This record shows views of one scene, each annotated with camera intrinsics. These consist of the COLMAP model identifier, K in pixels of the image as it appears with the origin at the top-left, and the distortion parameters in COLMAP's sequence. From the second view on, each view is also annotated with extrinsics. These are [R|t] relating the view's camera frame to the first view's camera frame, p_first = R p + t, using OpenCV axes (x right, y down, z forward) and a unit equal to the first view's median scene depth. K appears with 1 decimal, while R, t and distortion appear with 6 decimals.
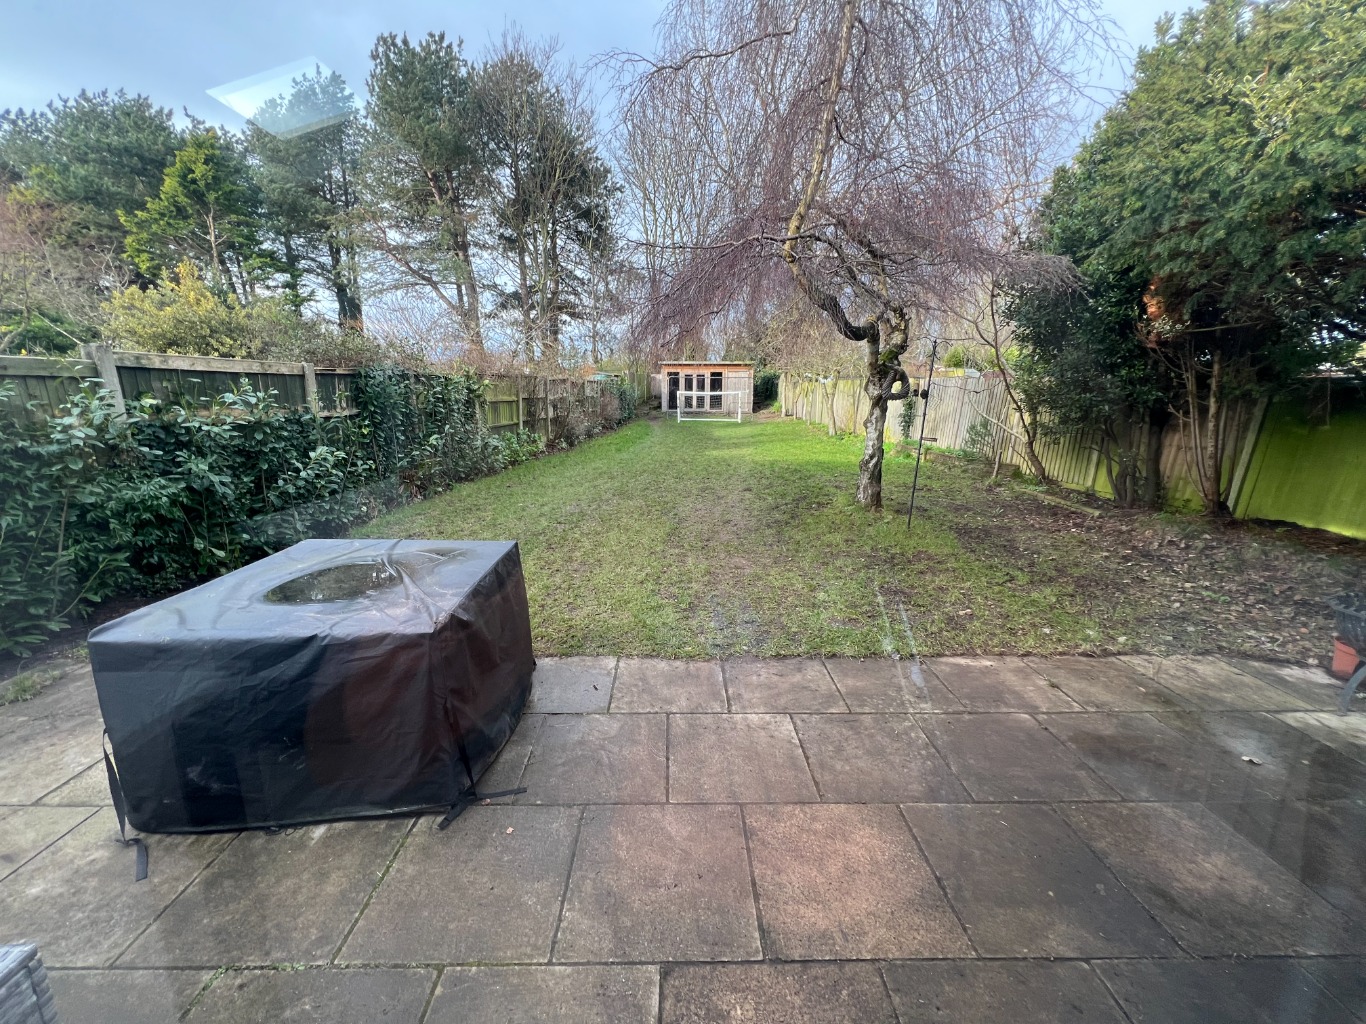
lens RADIAL K [[548.7, 0, 683.4], [0, 548.7, 513.4], [0, 0, 1]] dist [-0.000313, 0.000038]
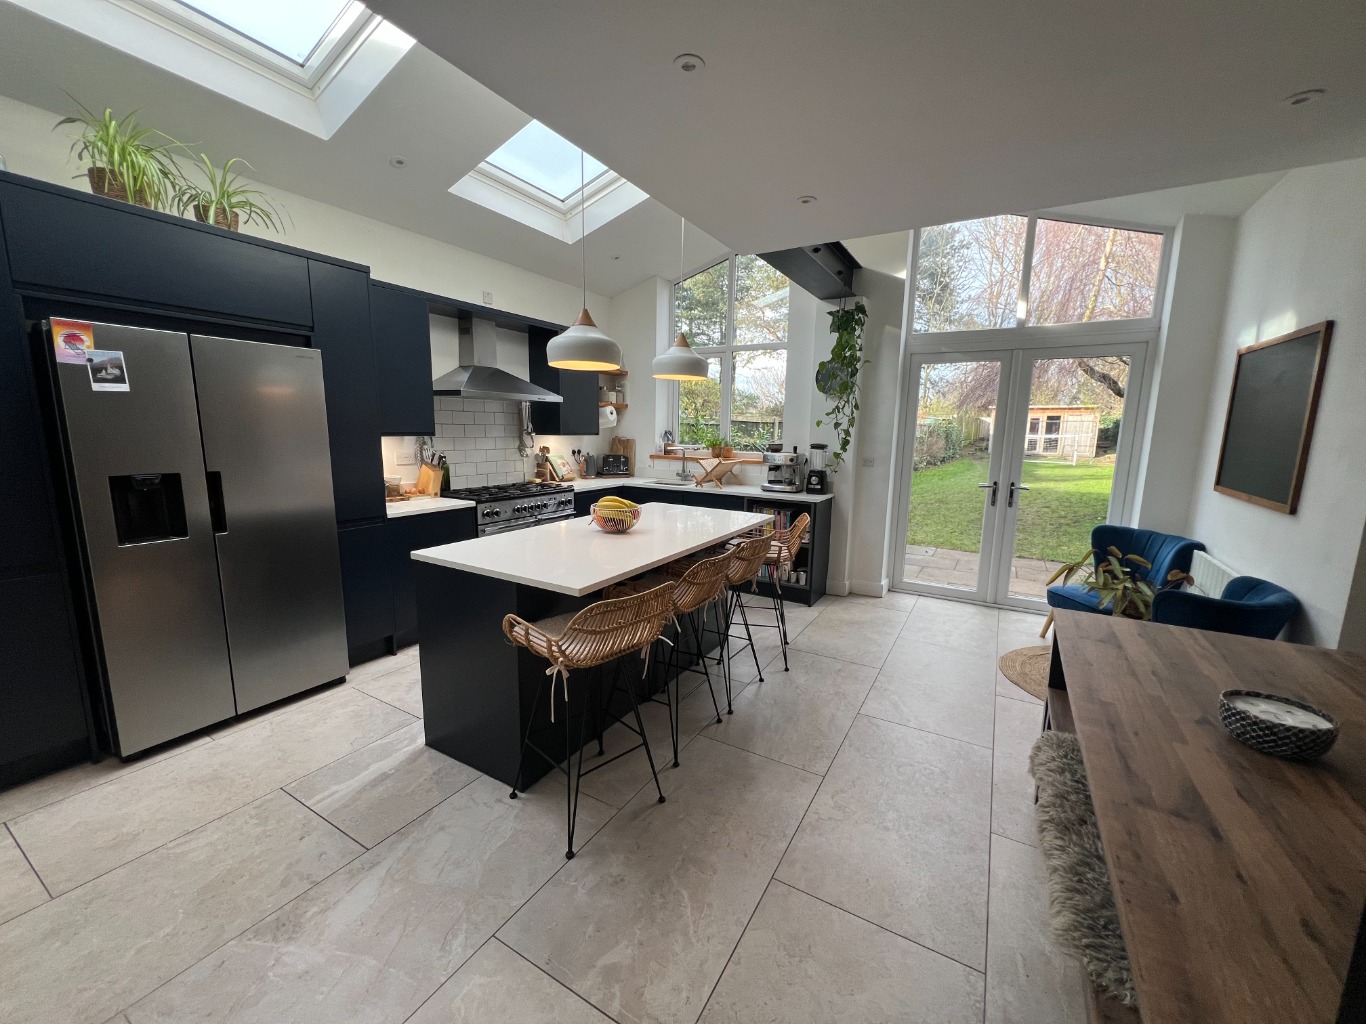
lens RADIAL K [[546.8, 0, 681.8], [0, 546.8, 516.2], [0, 0, 1]] dist [-0.000266, 0.000004]
pose [[0.847525, 0.086610, -0.523641, 0.022747], [-0.123326, 0.991728, -0.035574, 0.045185], [0.516228, 0.094729, 0.851196, -0.188234]]
